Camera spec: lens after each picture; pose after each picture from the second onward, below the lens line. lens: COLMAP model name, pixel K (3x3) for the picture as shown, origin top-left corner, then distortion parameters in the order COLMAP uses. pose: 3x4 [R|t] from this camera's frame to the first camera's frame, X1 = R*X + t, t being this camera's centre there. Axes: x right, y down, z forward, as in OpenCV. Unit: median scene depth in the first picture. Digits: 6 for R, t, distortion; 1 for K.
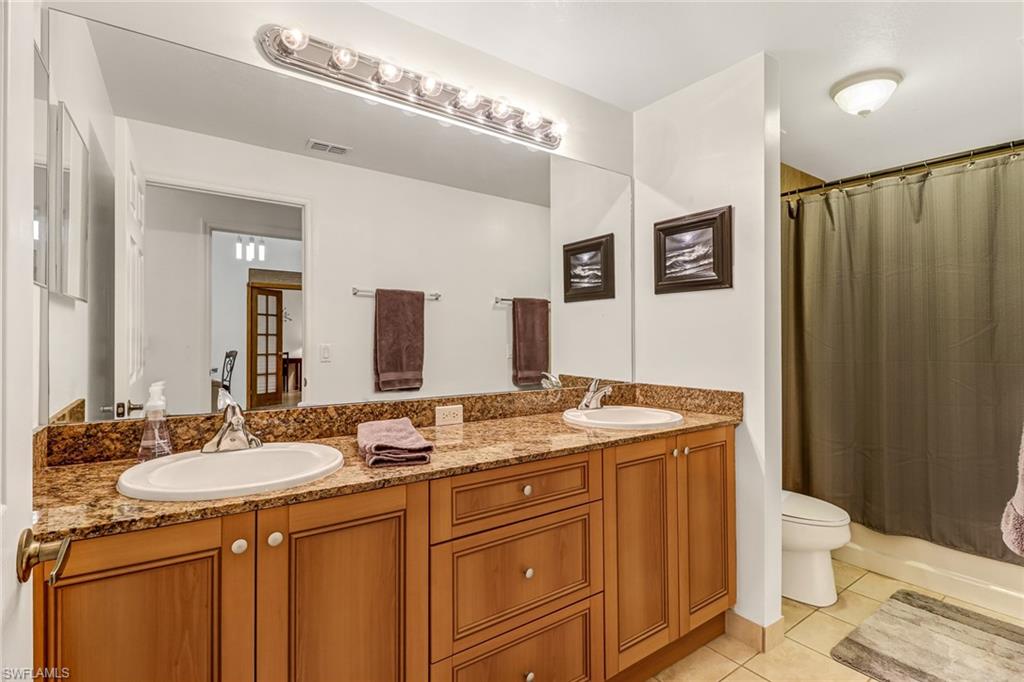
lens RADIAL K [[486.8, 0, 520.8], [0, 486.8, 339.0], [0, 0, 1]] dist [-0.007949, -0.004929]
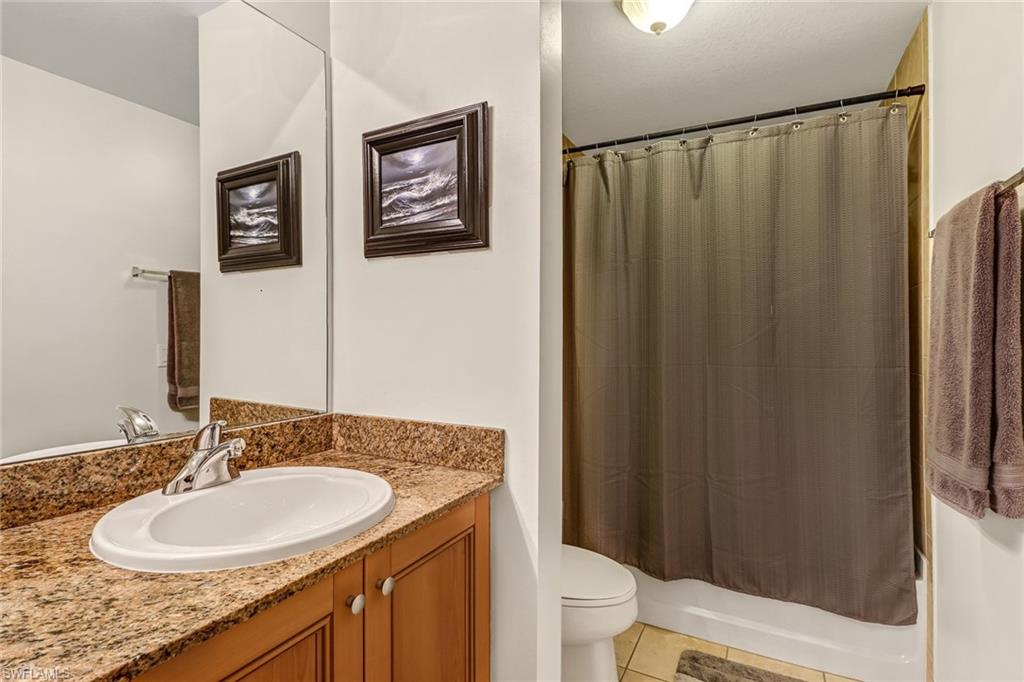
lens RADIAL K [[486.8, 0, 513.4], [0, 486.8, 342.3], [0, 0, 1]] dist [-0.007949, -0.004929]
pose [[0.900031, 0.001067, 0.435825, 0.183451], [-0.004483, 0.999967, 0.006809, 0.002575], [-0.435803, -0.008083, 0.900006, 0.406223]]
